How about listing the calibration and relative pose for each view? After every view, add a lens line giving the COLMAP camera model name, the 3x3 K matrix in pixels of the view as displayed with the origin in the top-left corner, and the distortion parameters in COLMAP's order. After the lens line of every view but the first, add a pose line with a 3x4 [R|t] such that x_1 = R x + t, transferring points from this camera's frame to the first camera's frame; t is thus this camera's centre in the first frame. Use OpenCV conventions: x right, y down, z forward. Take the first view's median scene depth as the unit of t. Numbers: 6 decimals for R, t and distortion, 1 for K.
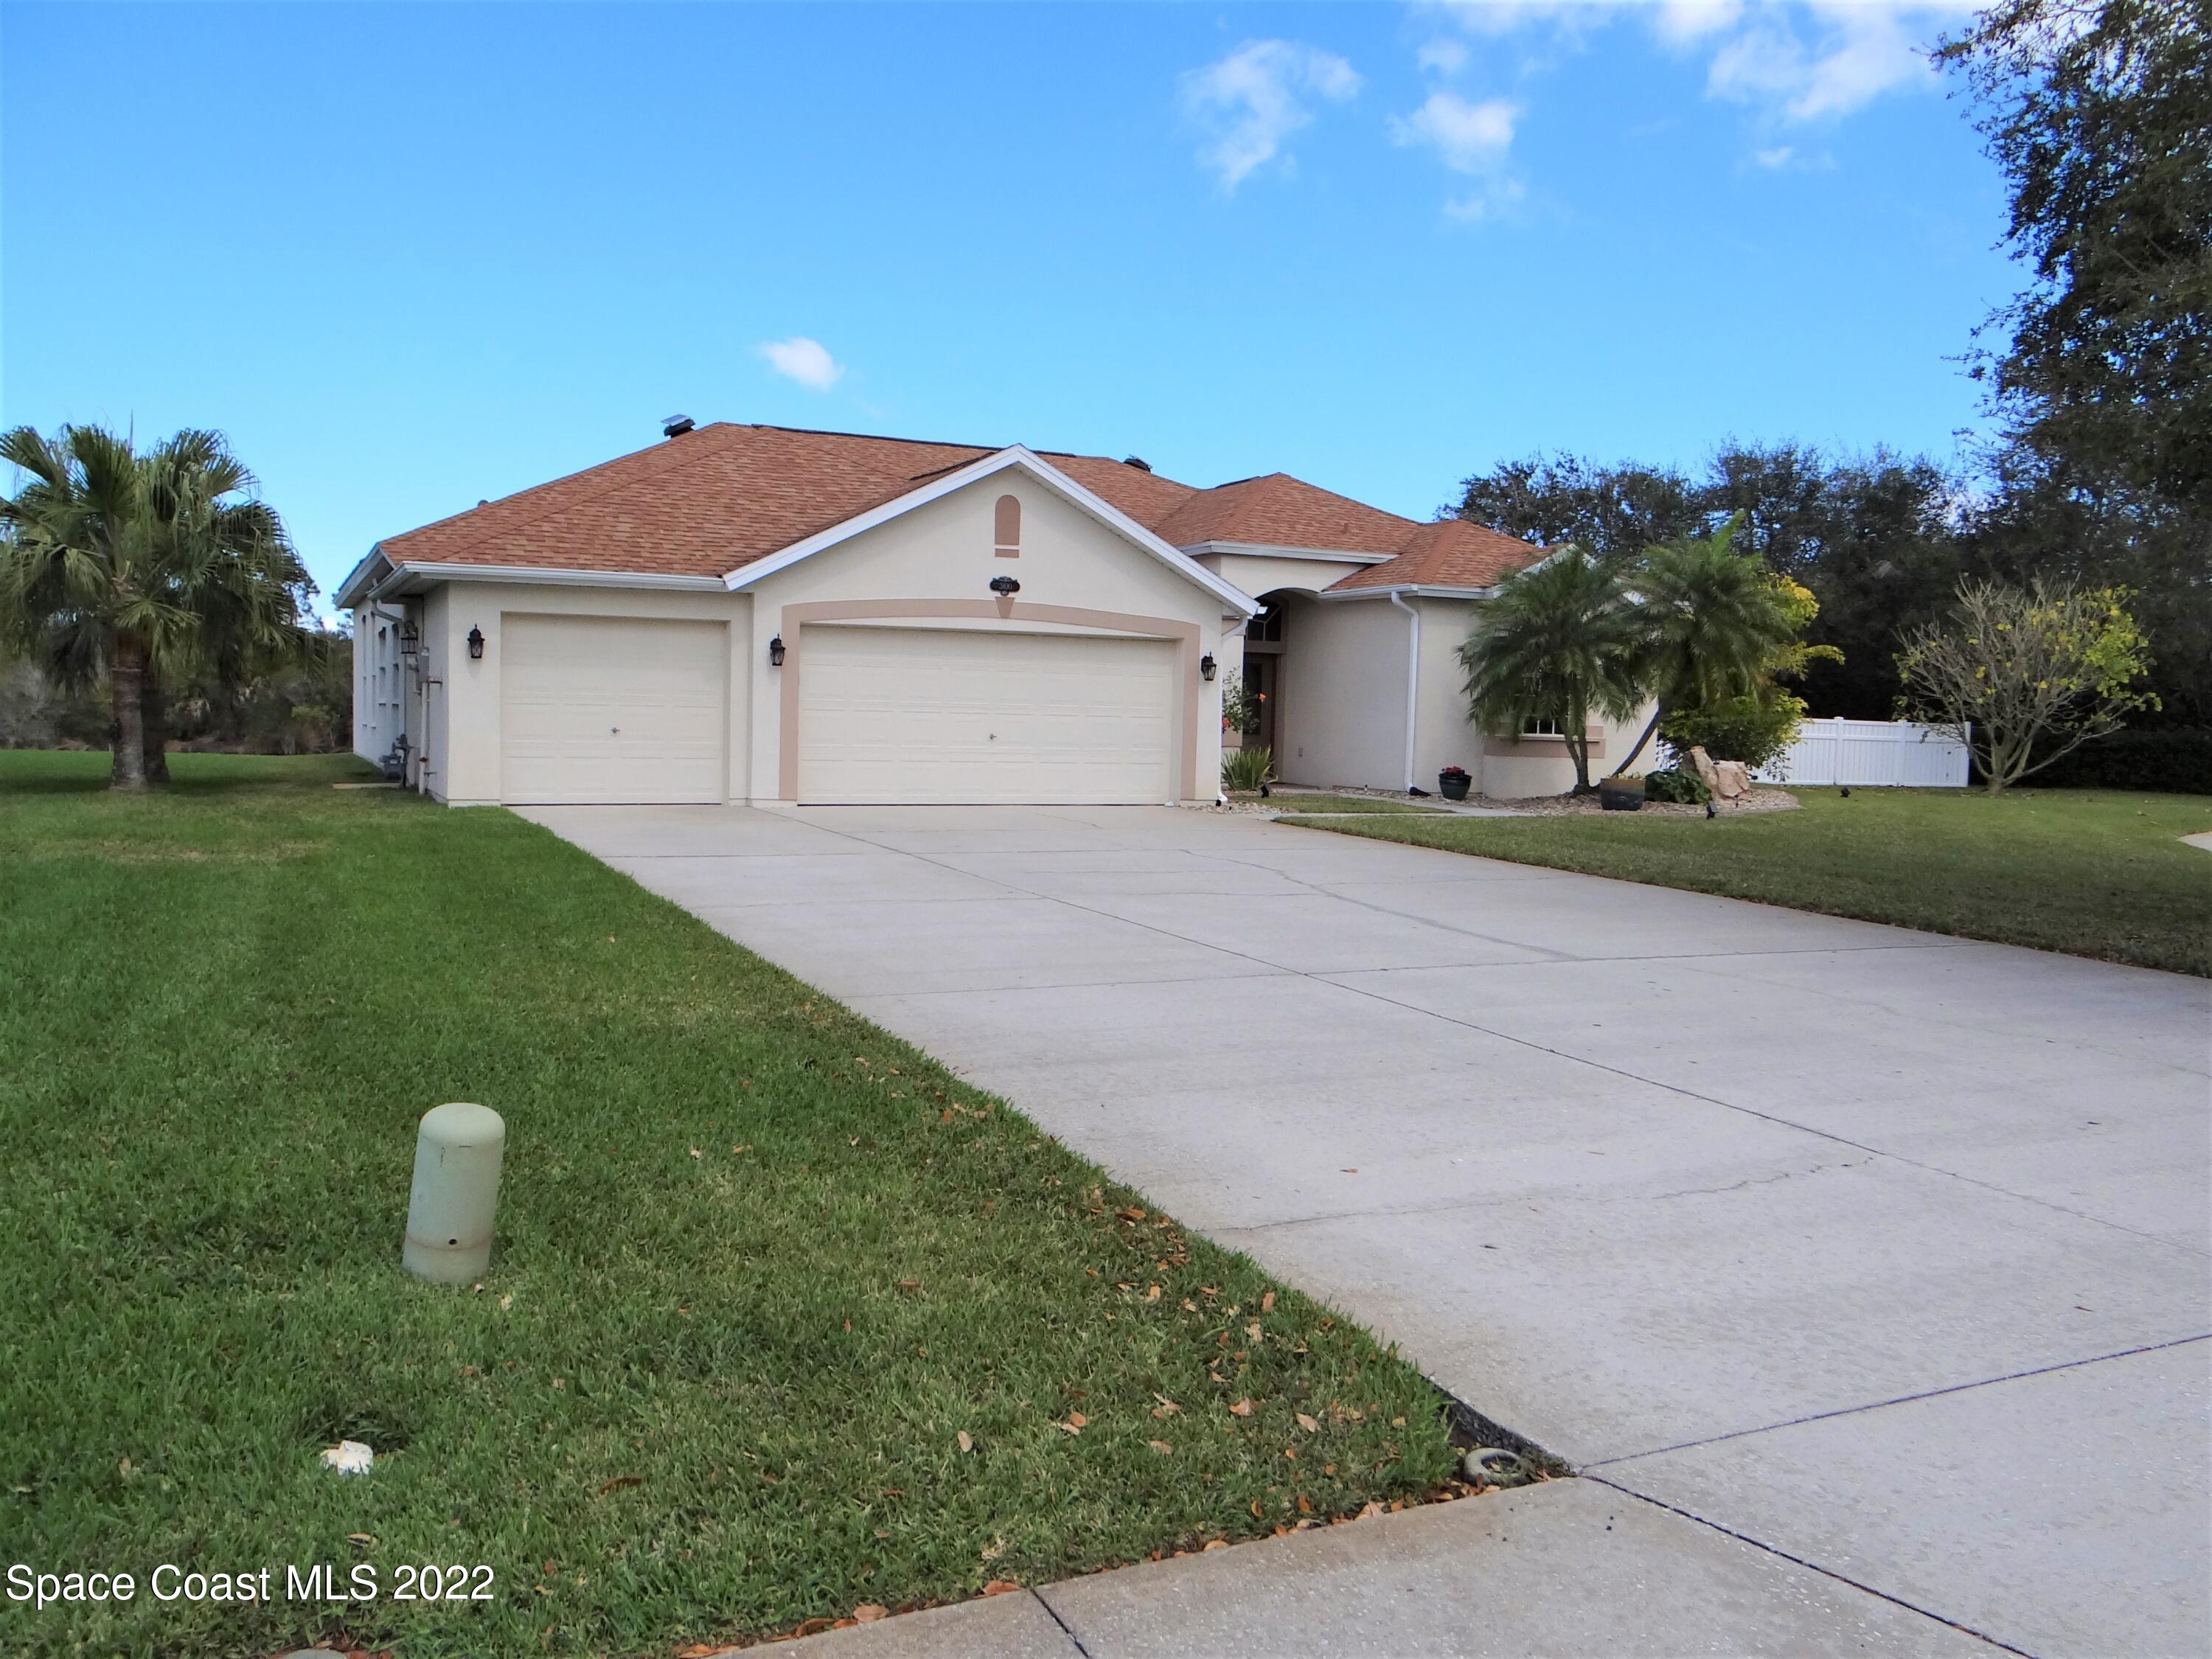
lens RADIAL K [[1778.3, 0, 1102.1], [0, 1778.3, 819.9], [0, 0, 1]] dist [0.001053, -0.001295]
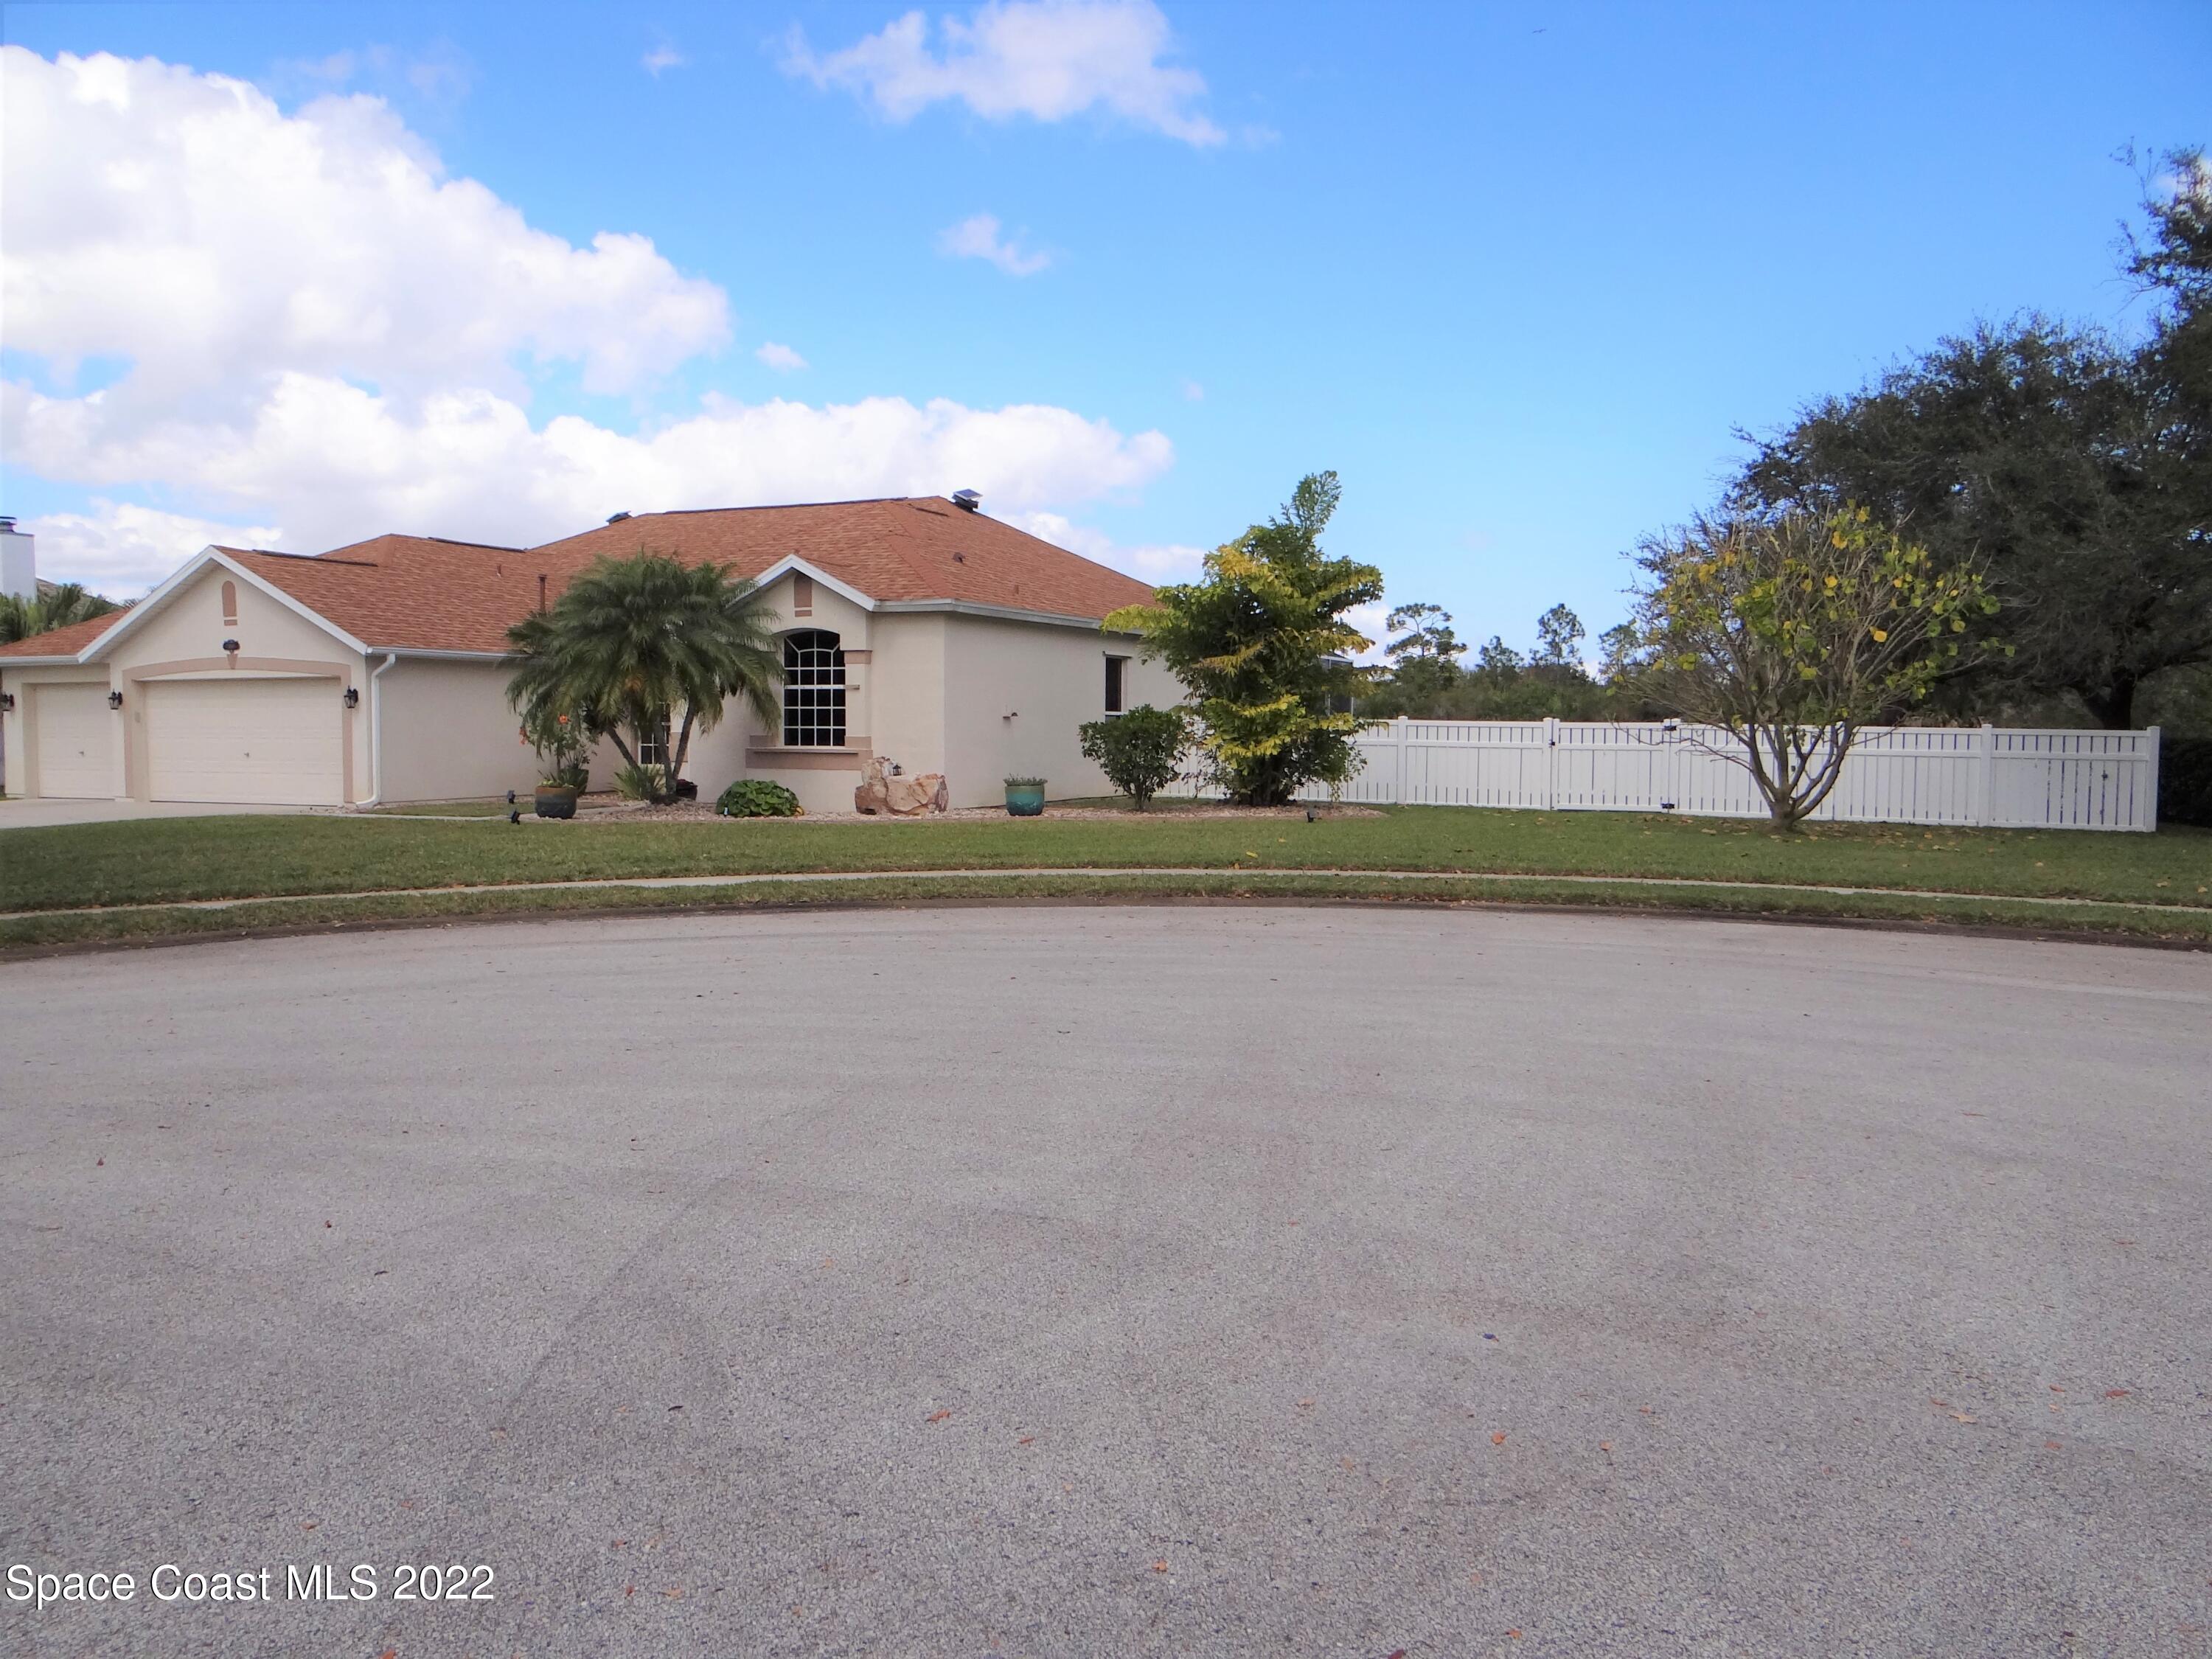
lens RADIAL K [[1778.3, 0, 1102.1], [0, 1778.3, 819.9], [0, 0, 1]] dist [0.001053, -0.001295]
pose [[0.627268, 0.014909, -0.778661, 1.086929], [-0.037052, 0.999256, -0.010716, -0.001559], [0.777922, 0.035573, 0.627354, 0.471993]]
